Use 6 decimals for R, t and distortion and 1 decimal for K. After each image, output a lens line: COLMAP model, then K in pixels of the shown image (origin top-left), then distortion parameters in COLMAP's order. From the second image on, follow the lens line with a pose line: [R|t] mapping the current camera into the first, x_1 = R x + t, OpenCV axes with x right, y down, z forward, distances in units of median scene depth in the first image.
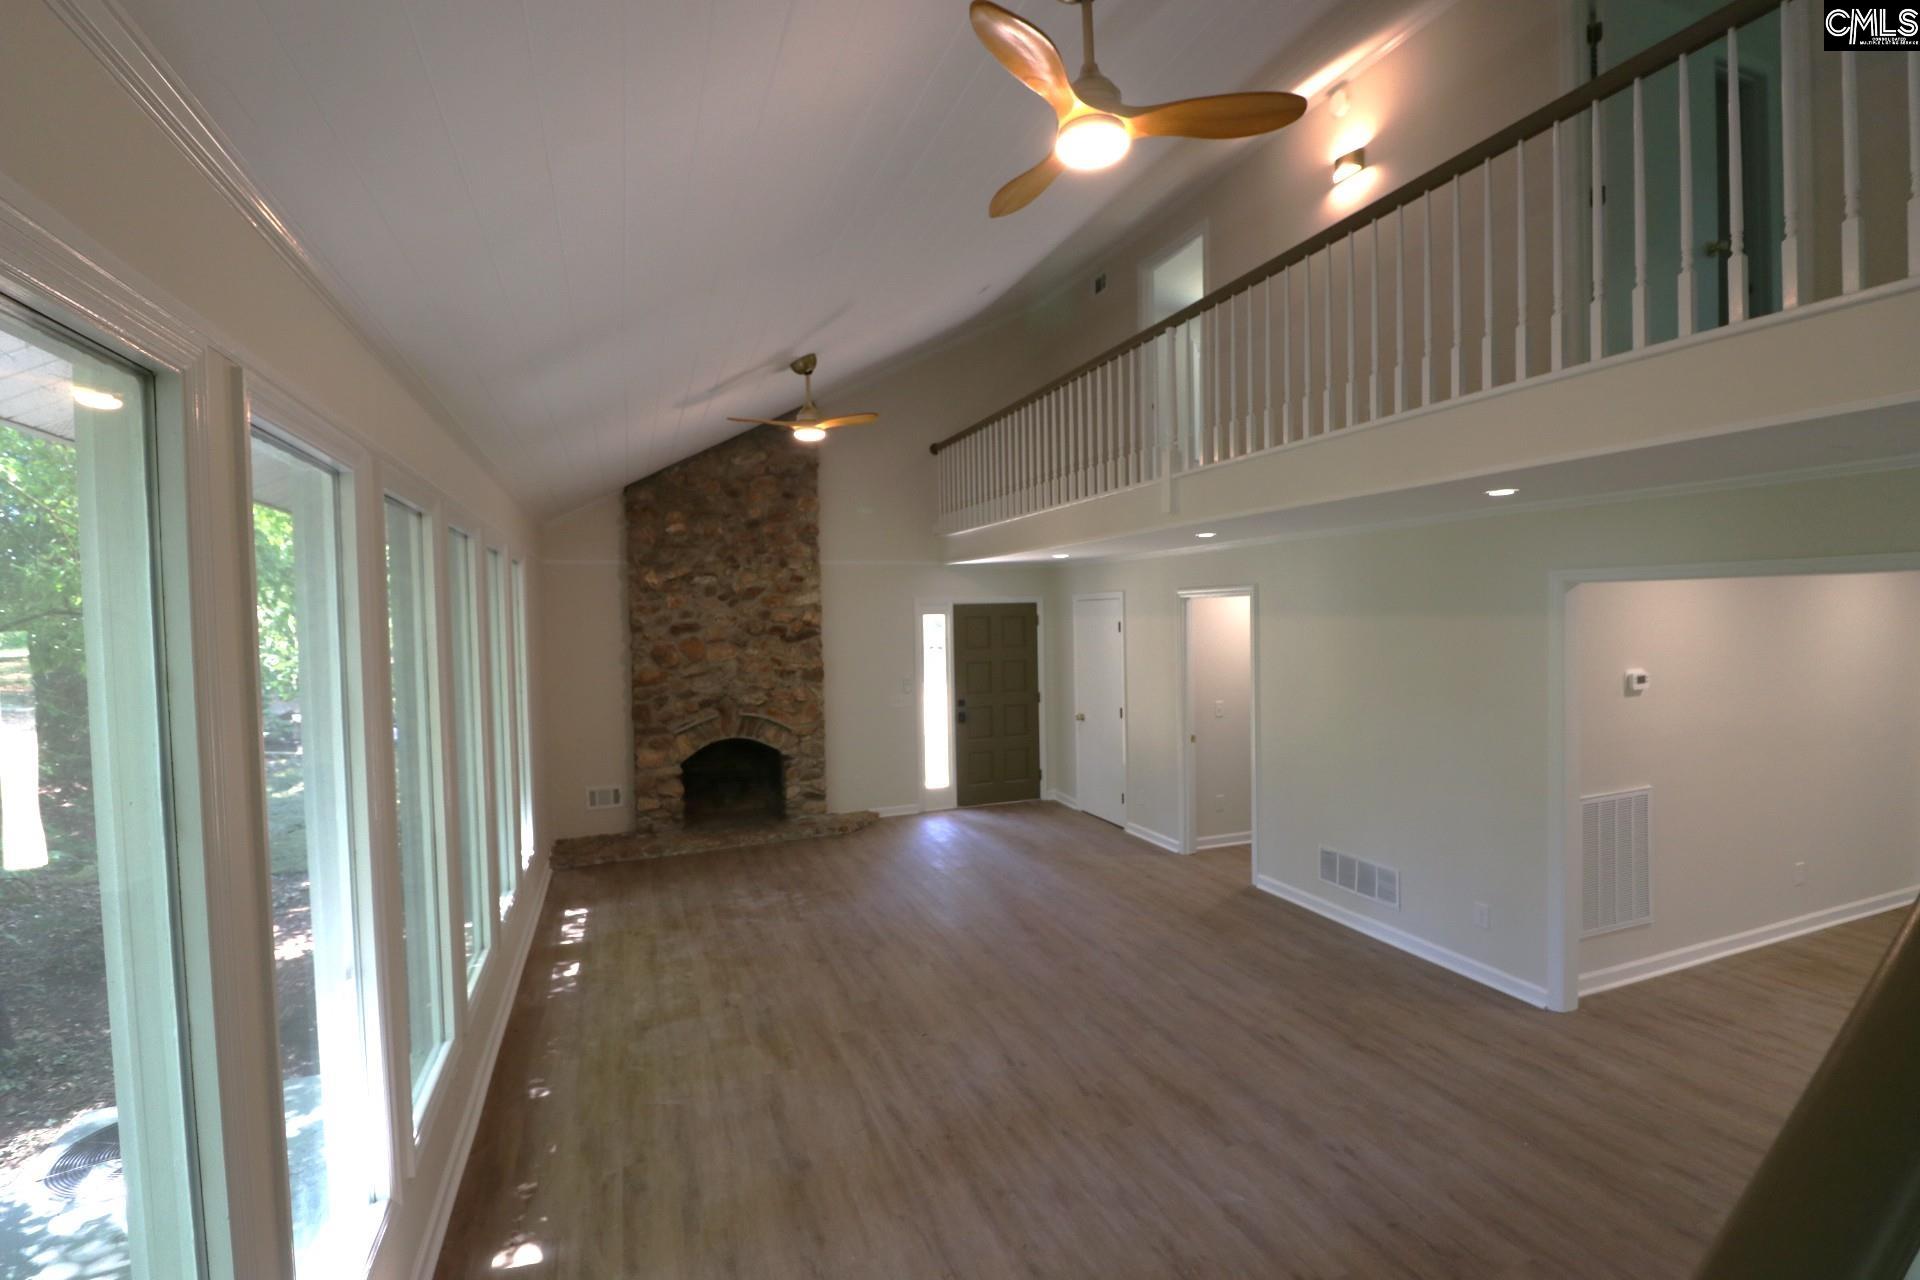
lens RADIAL K [[887.7, 0, 960.9], [0, 887.7, 644.2], [0, 0, 1]] dist [-0.000837, -0.012243]
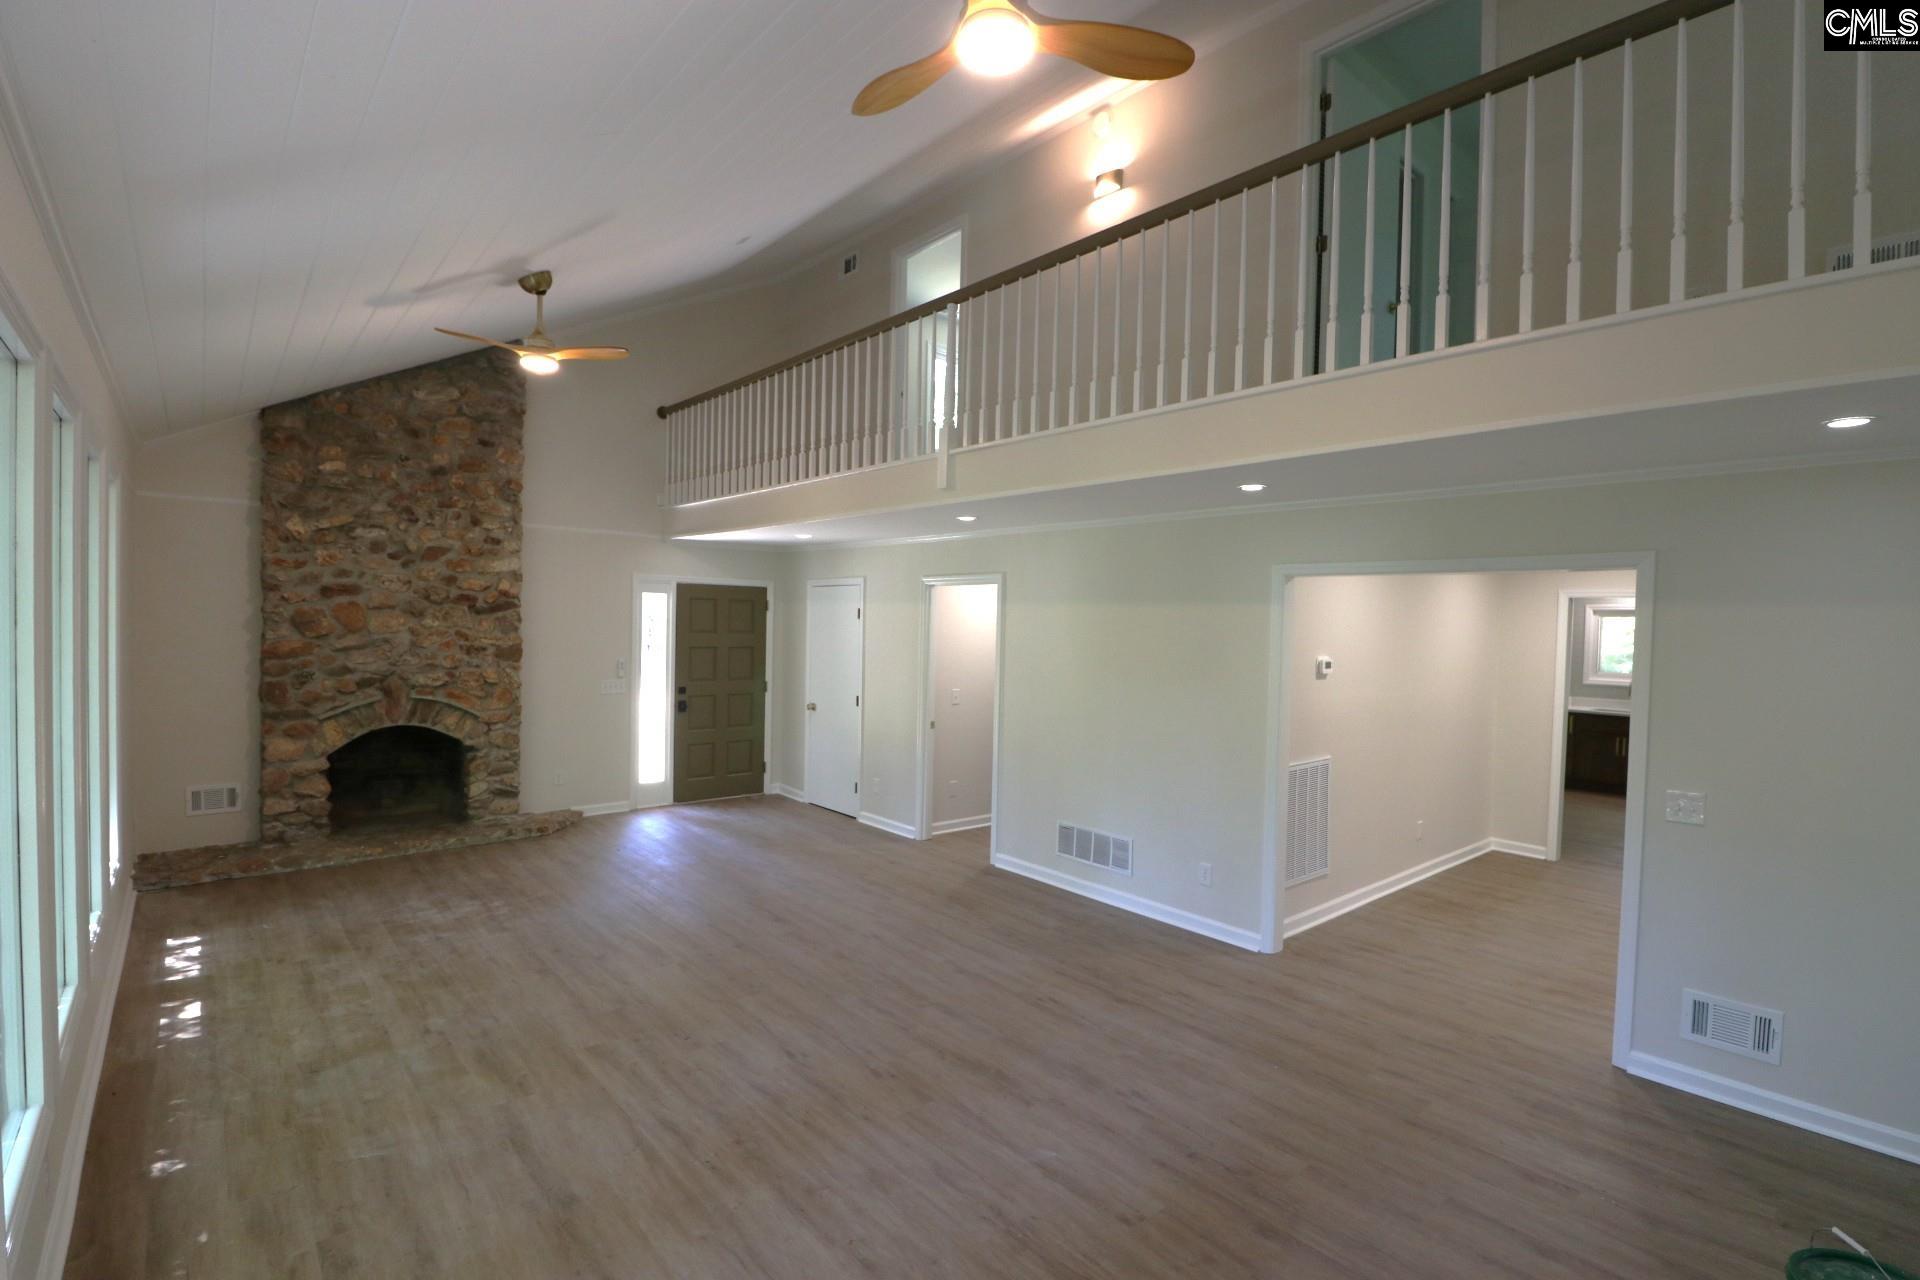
lens RADIAL K [[887.8, 0, 960.7], [0, 887.8, 647.4], [0, 0, 1]] dist [0.001752, -0.014255]
pose [[0.937480, 0.033458, 0.346426, -0.061446], [-0.031340, 0.999440, -0.011717, 0.029098], [-0.346624, 0.000128, 0.938004, 0.040412]]
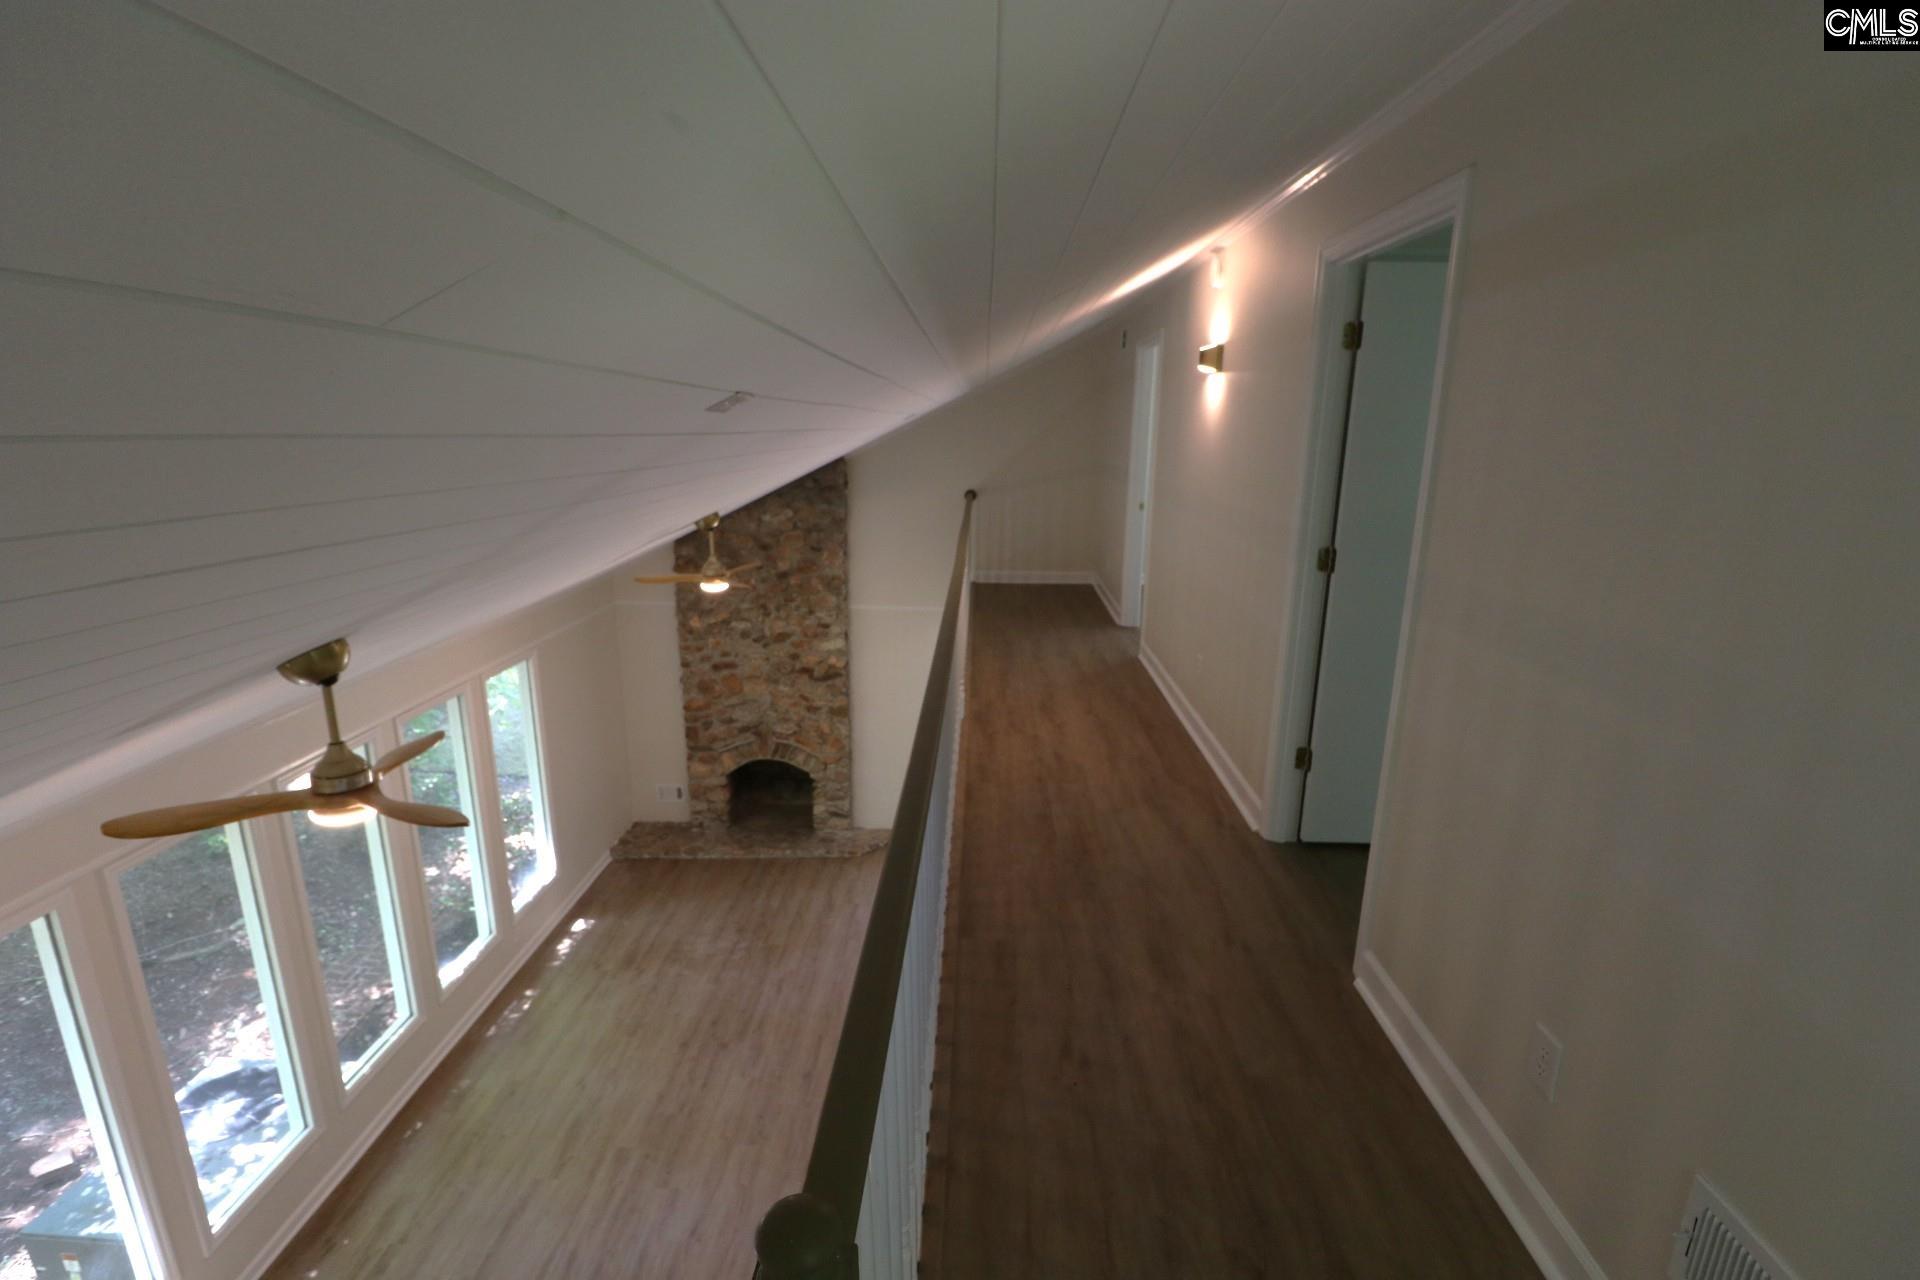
lens RADIAL K [[889.0, 0, 963.4], [0, 889.0, 646.1], [0, 0, 1]] dist [-0.001211, -0.011983]
pose [[0.926939, 0.124551, -0.353938, 0.405938], [-0.045584, 0.973692, 0.223261, -0.339363], [0.372434, -0.190815, 0.908231, 0.094495]]
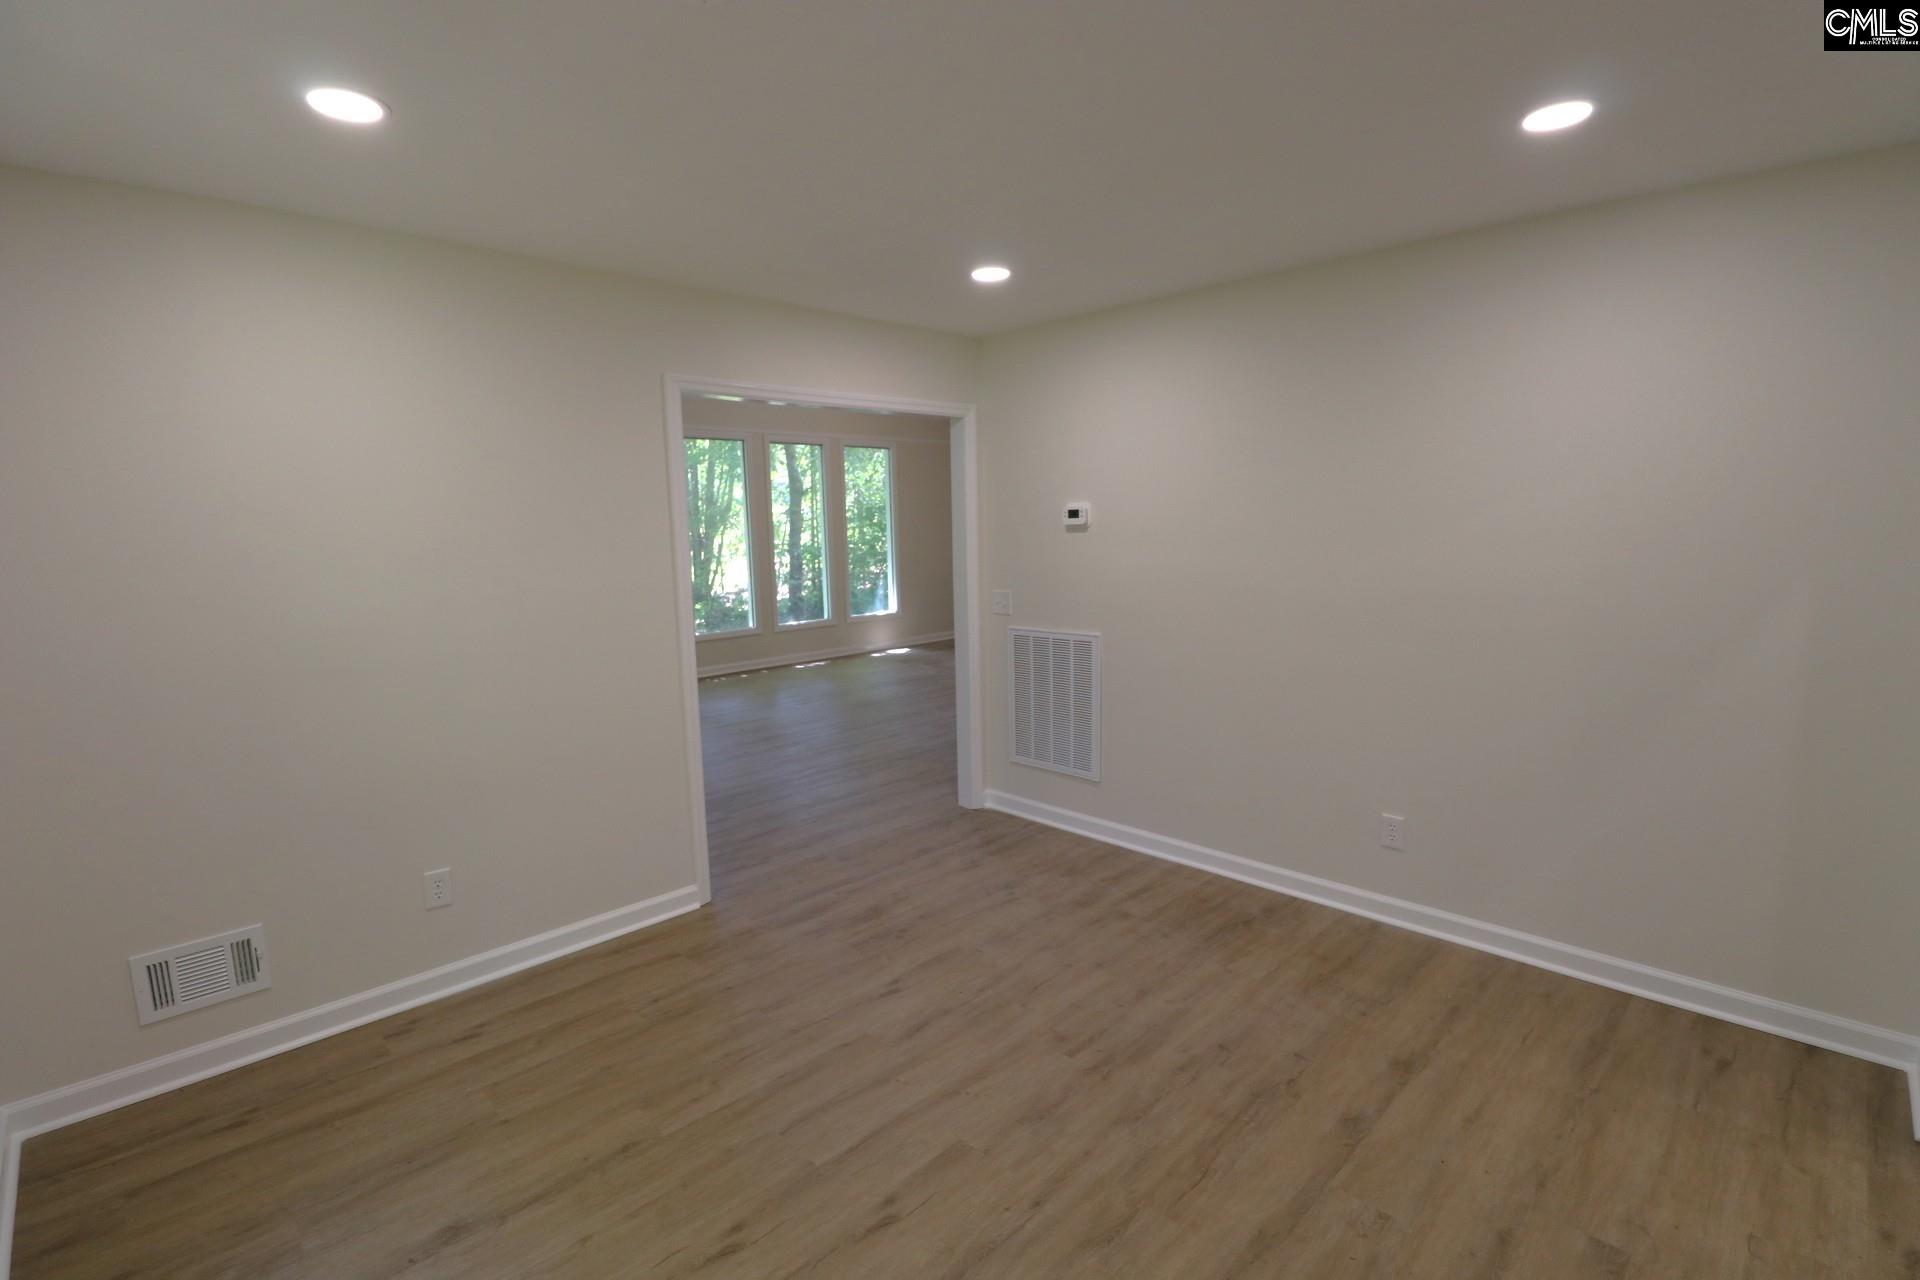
lens RADIAL K [[887.7, 0, 960.9], [0, 887.7, 644.2], [0, 0, 1]] dist [-0.000837, -0.012243]
pose [[0.412658, 0.143108, -0.899574, 0.999721], [-0.022651, 0.988888, 0.146926, 0.026444], [0.910605, -0.040254, 0.411314, 0.321839]]
